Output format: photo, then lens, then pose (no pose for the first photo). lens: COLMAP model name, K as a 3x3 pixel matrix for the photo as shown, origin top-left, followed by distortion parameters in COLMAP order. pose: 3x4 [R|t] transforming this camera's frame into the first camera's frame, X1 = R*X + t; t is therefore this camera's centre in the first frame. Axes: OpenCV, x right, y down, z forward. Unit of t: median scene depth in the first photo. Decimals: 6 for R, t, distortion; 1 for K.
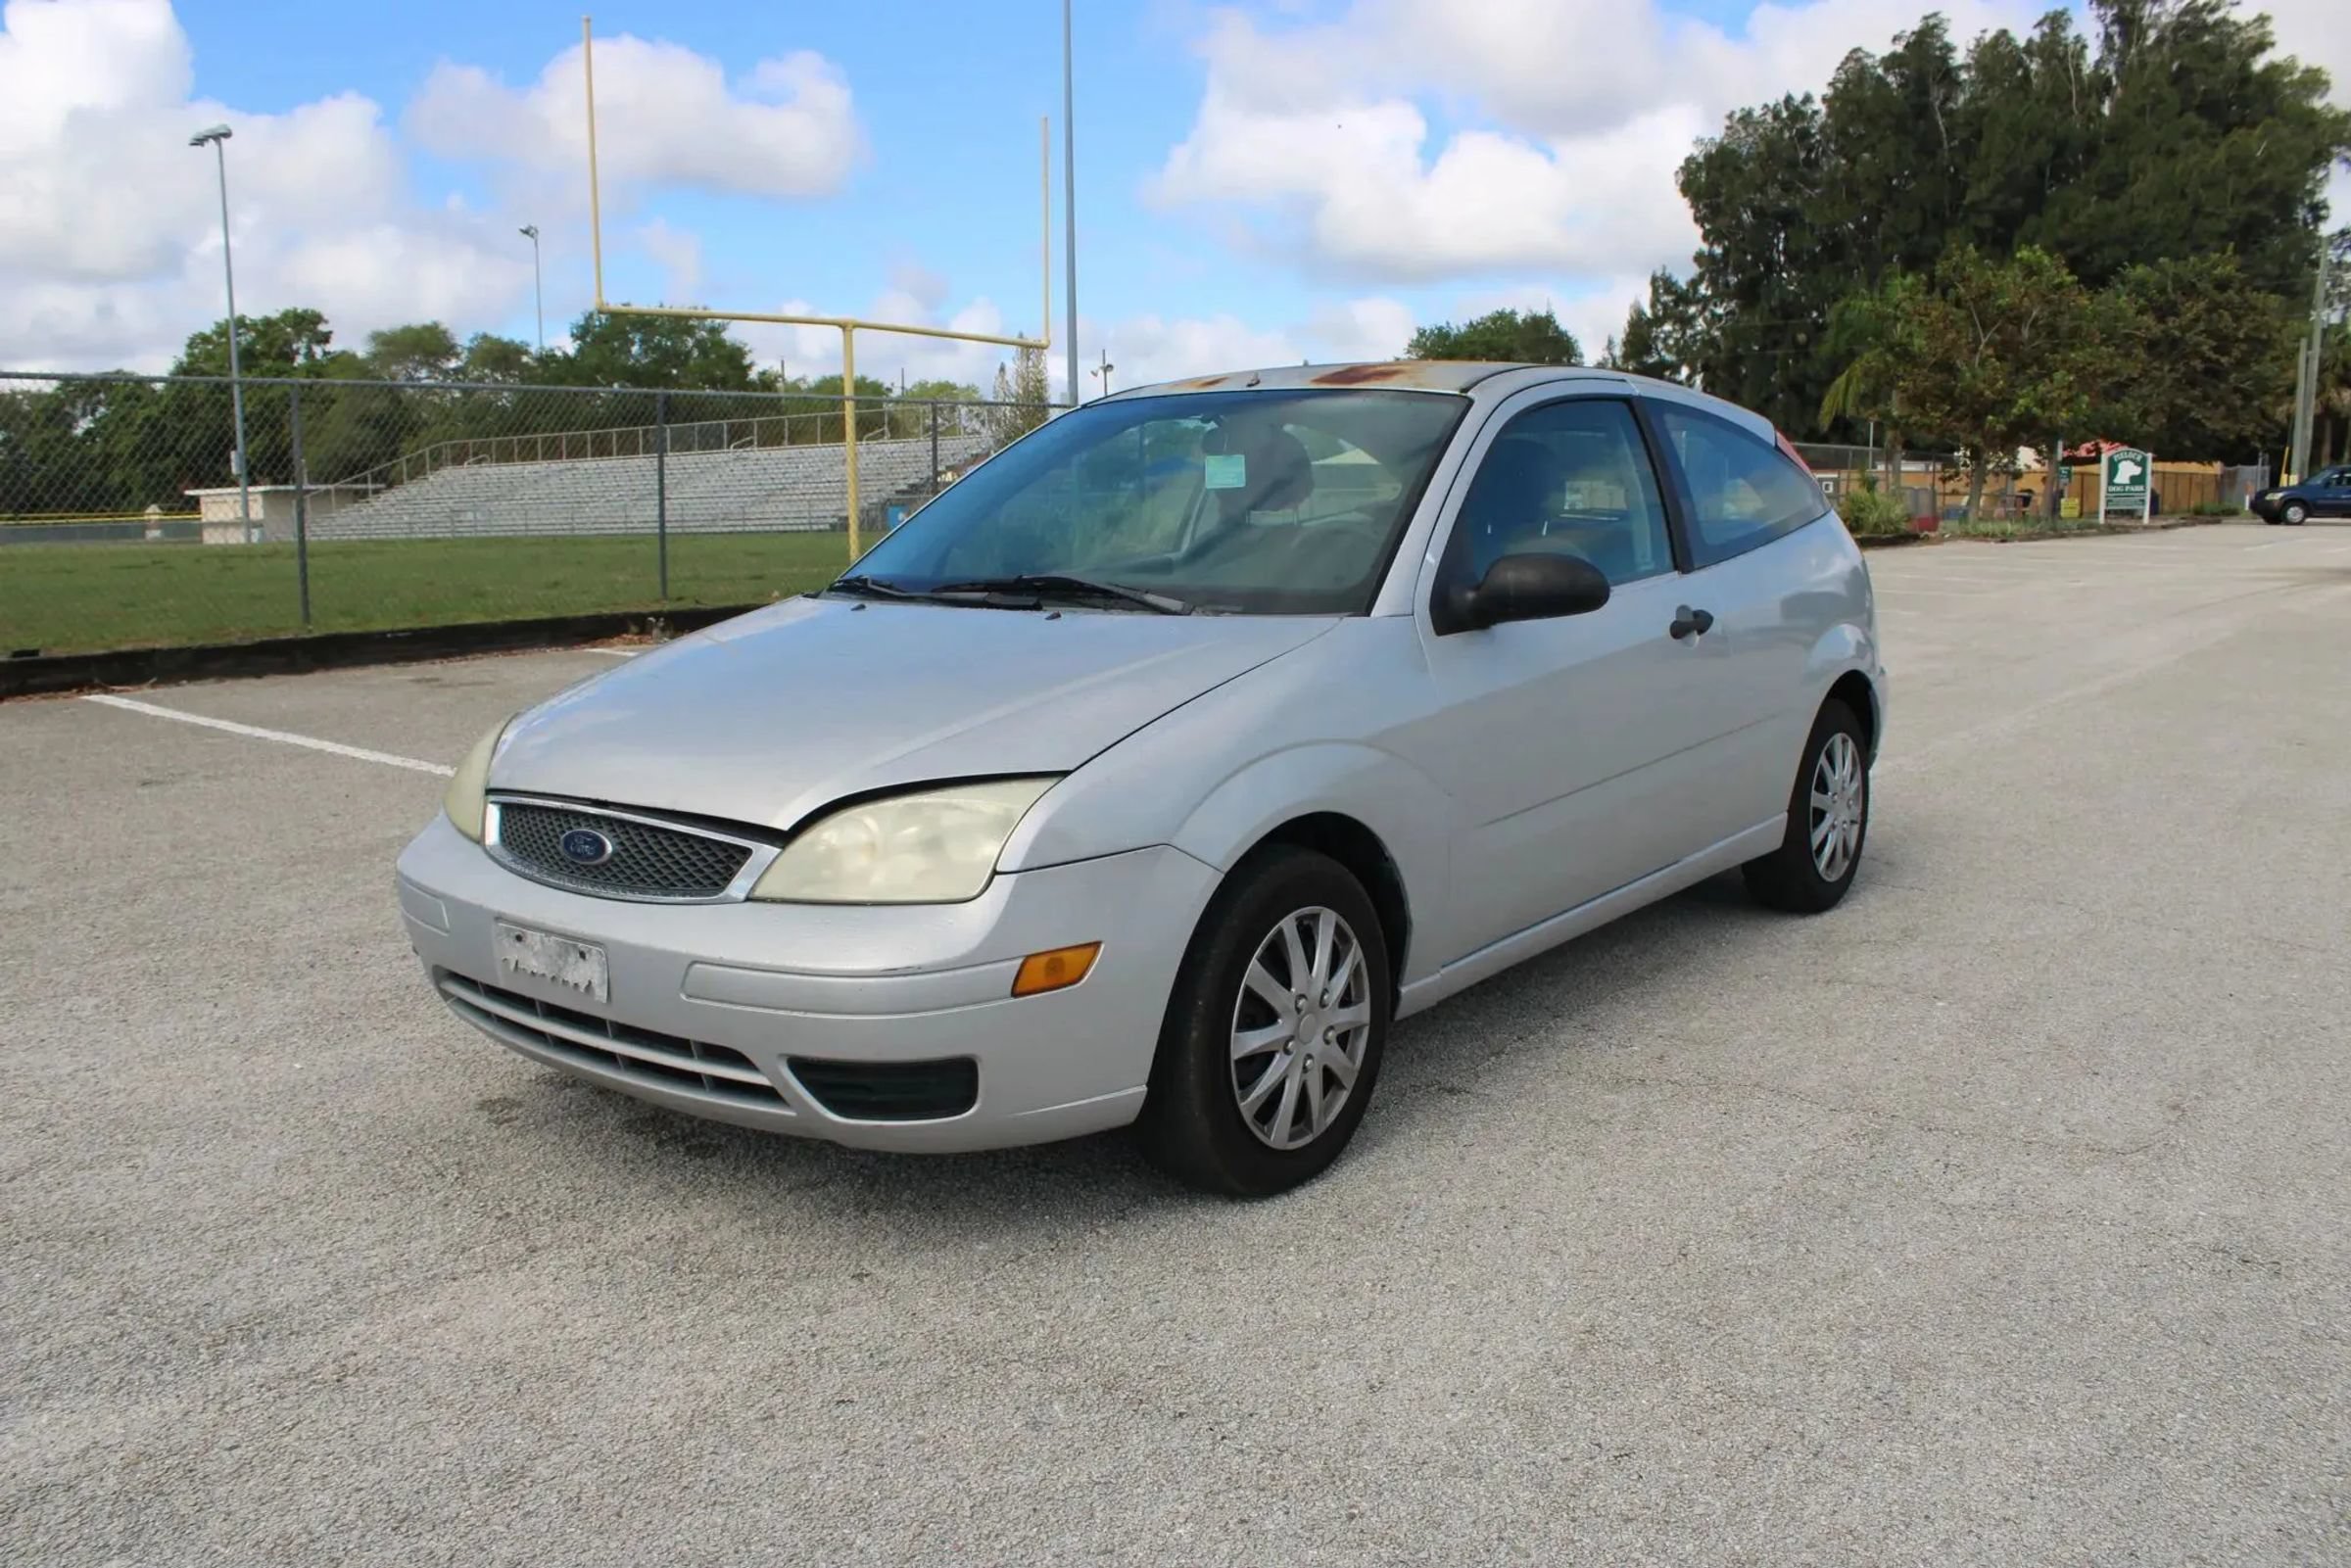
lens RADIAL K [[1944.0, 0, 1186.7], [0, 1944.0, 841.1], [0, 0, 1]] dist [-0.169063, 0.145980]
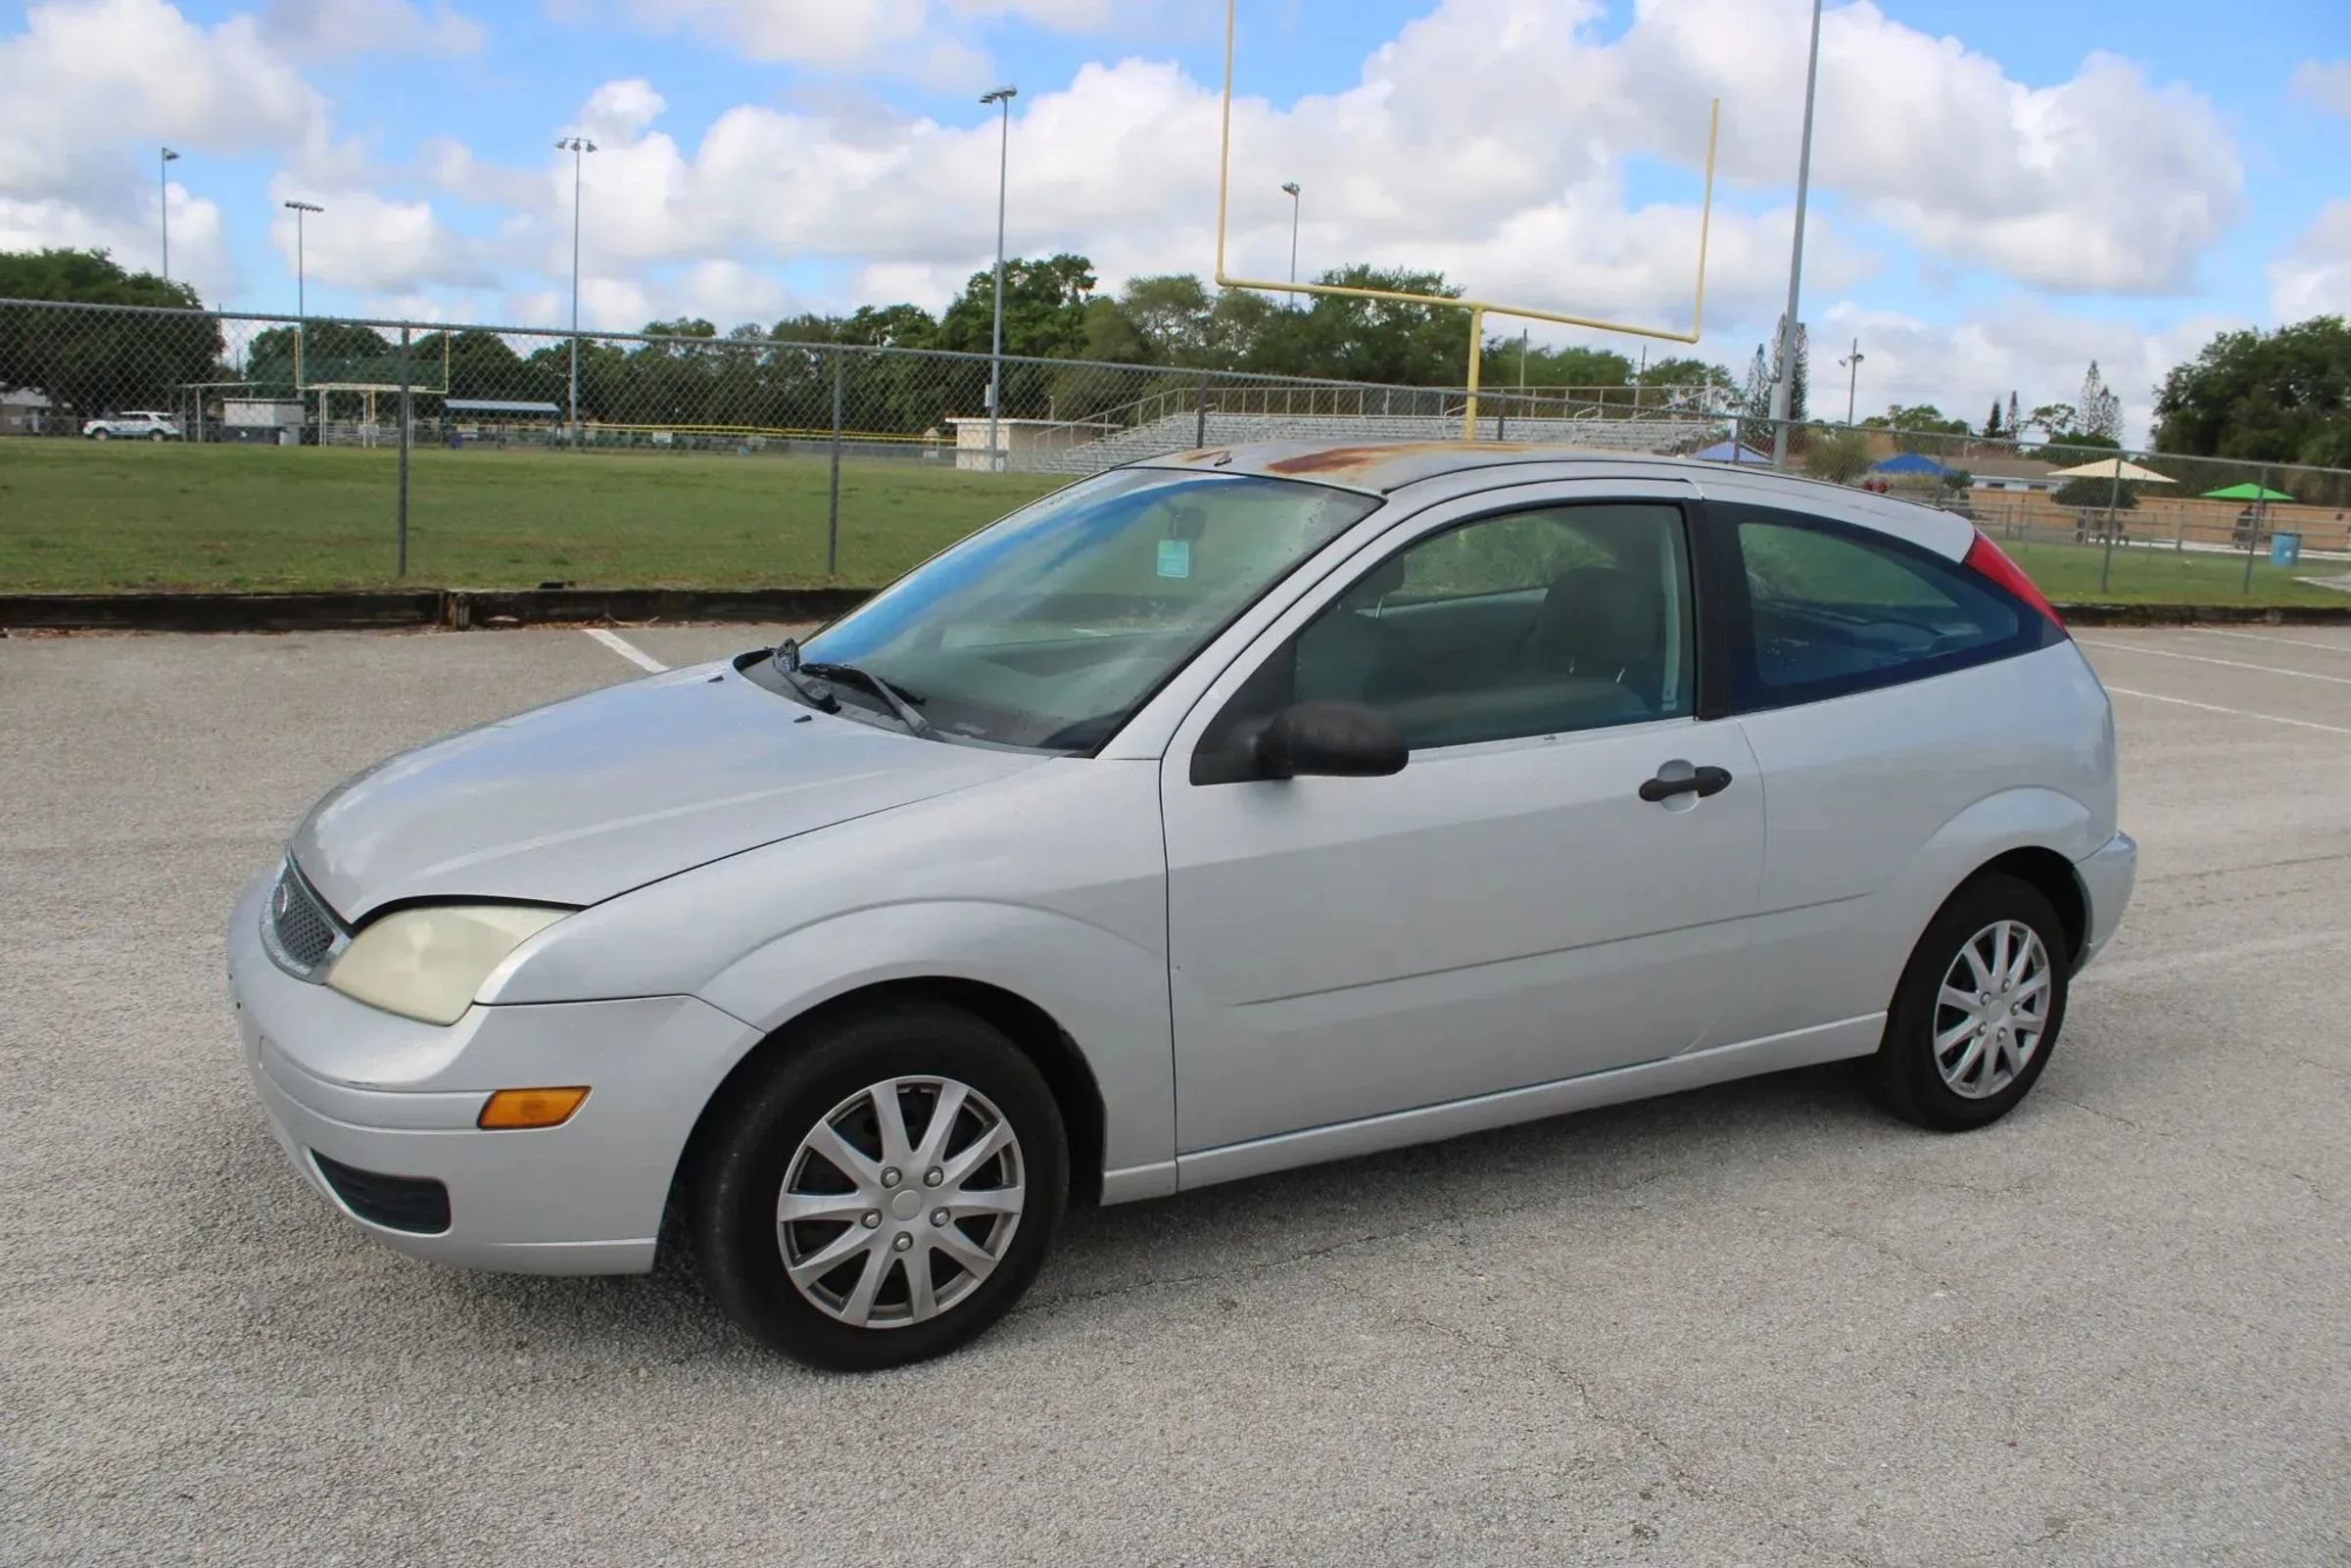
lens RADIAL K [[1944.0, 0, 1139.9], [0, 1944.0, 854.3], [0, 0, 1]] dist [-0.169063, 0.145980]
pose [[0.922076, 0.132772, -0.363521, 0.357710], [-0.124658, 0.991142, 0.045807, -0.092990], [0.366383, 0.003078, 0.930459, 0.146006]]
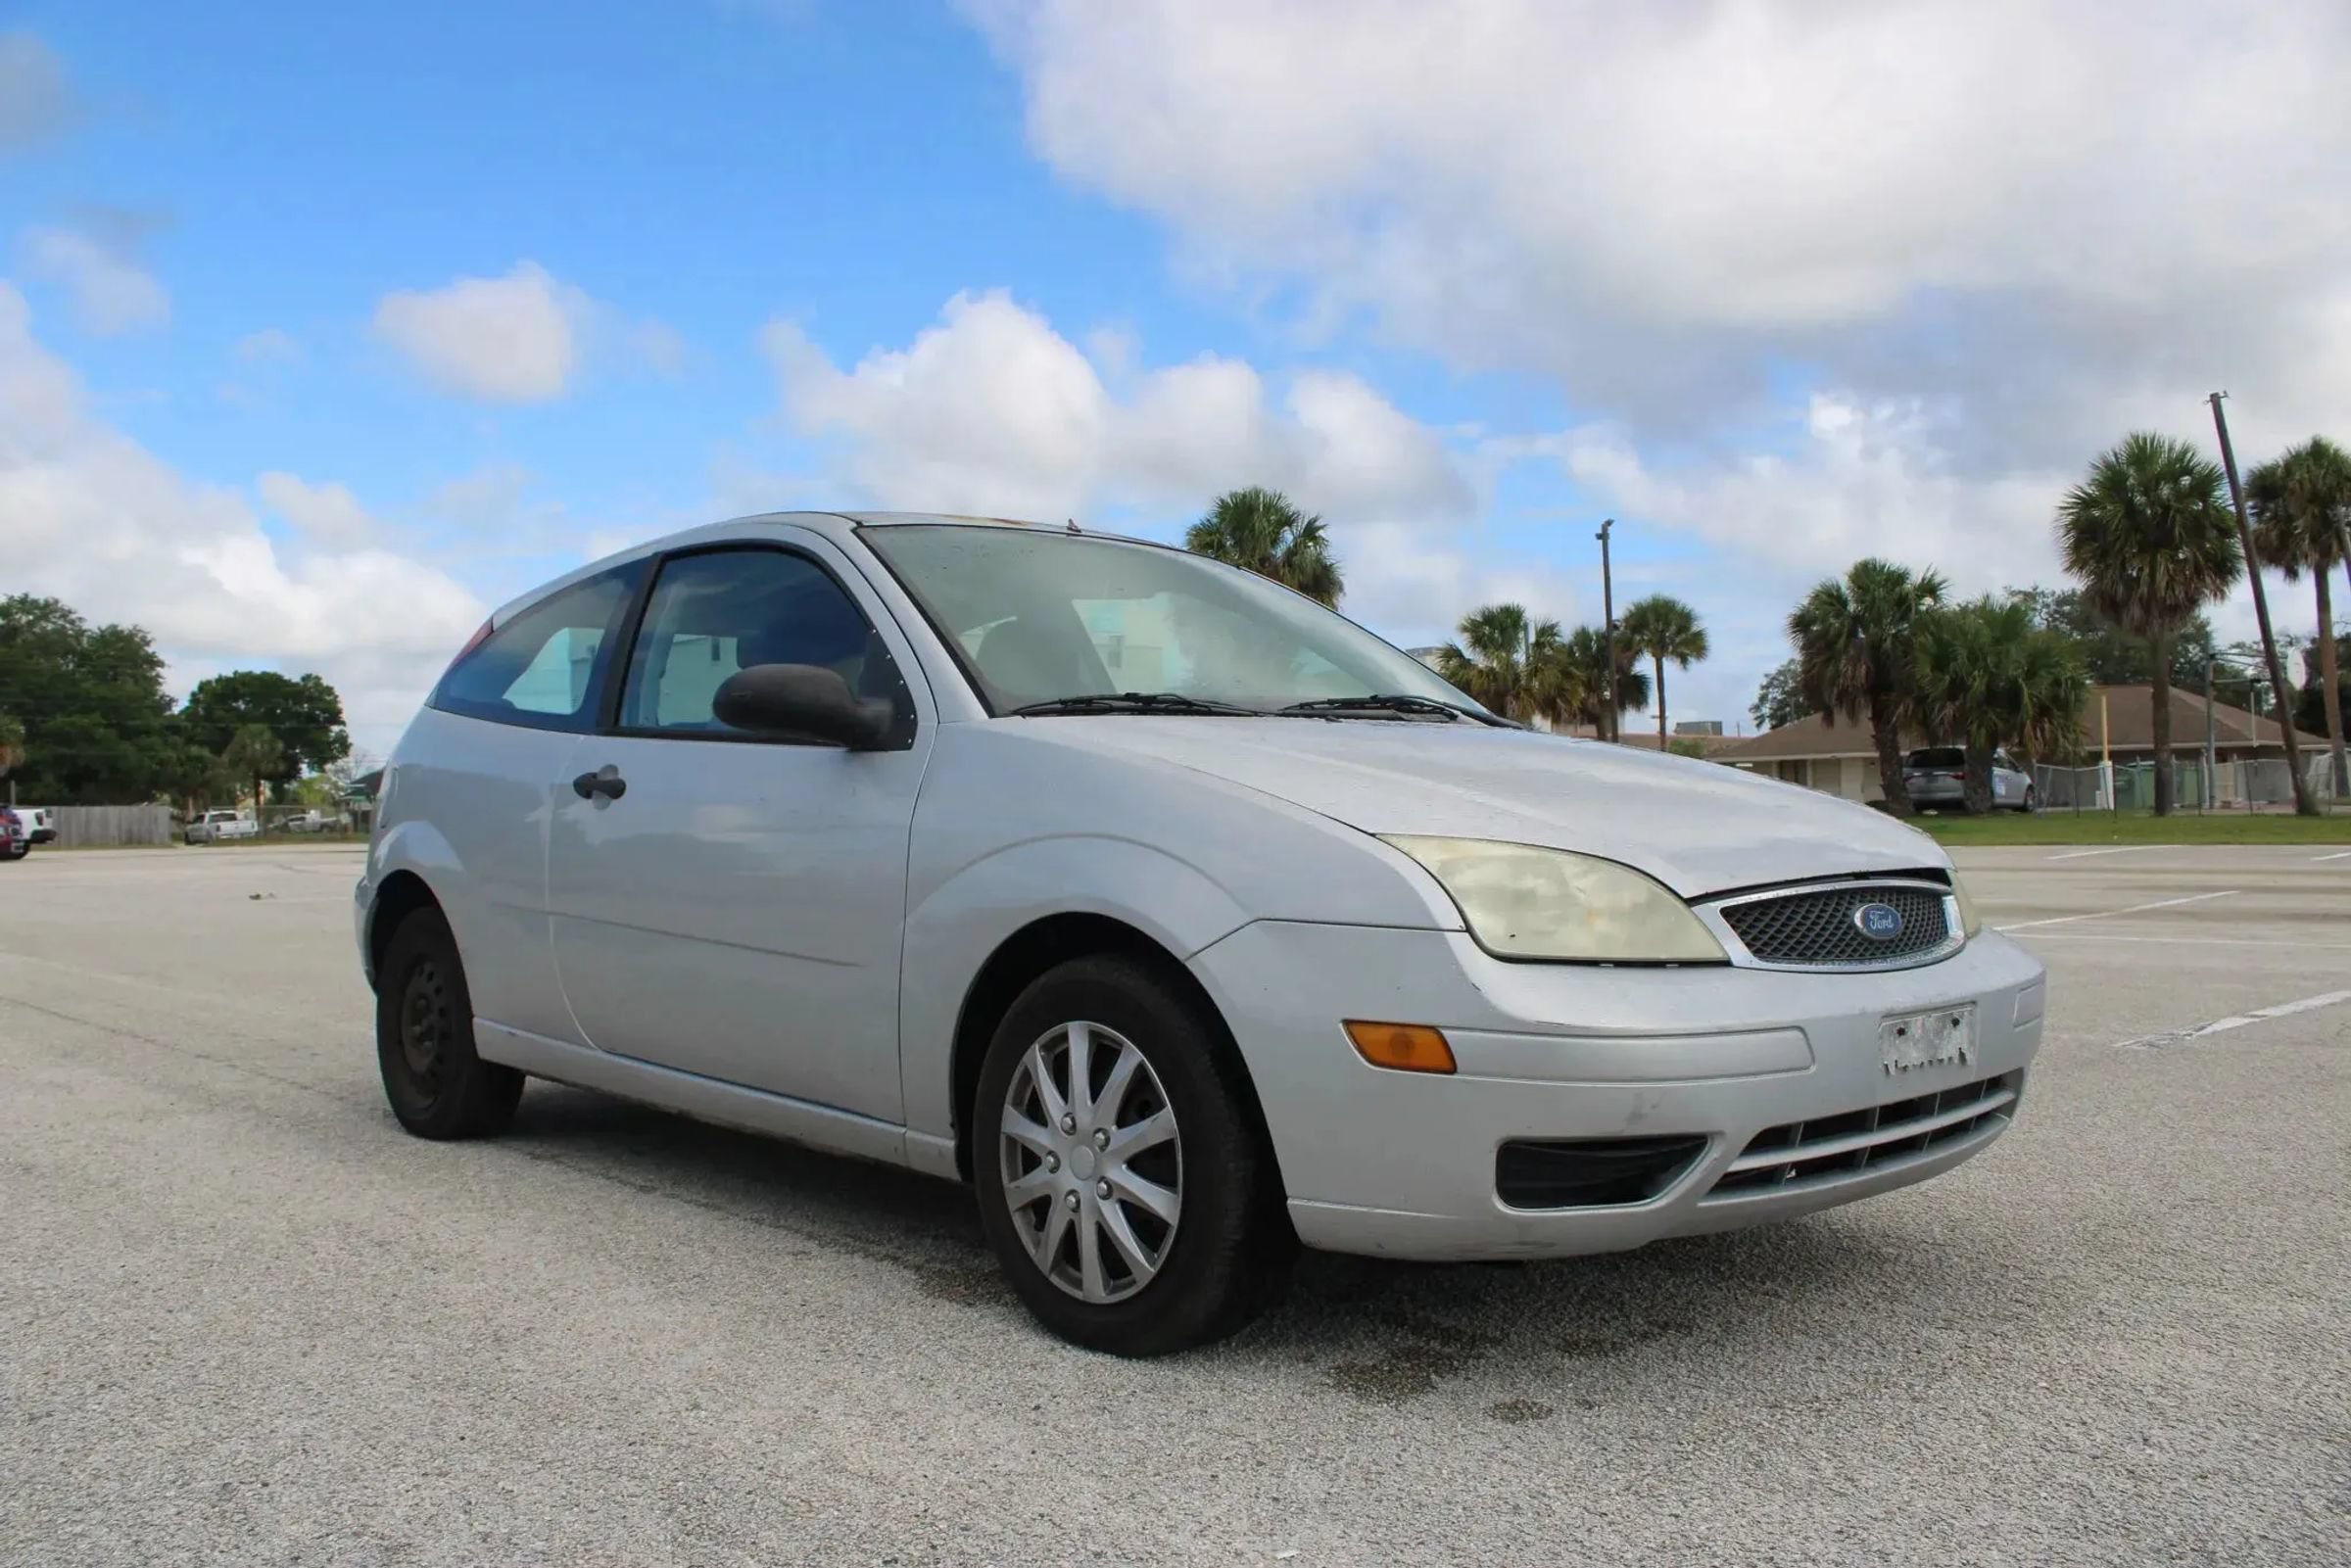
lens RADIAL K [[1944.0, 0, 1184.5], [0, 1944.0, 797.6], [0, 0, 1]] dist [-0.169063, 0.145980]
pose [[0.149575, 0.017613, 0.988593, -0.906089], [0.191670, 0.980359, -0.046466, -0.054832], [-0.969995, 0.196434, 0.143262, 0.848636]]
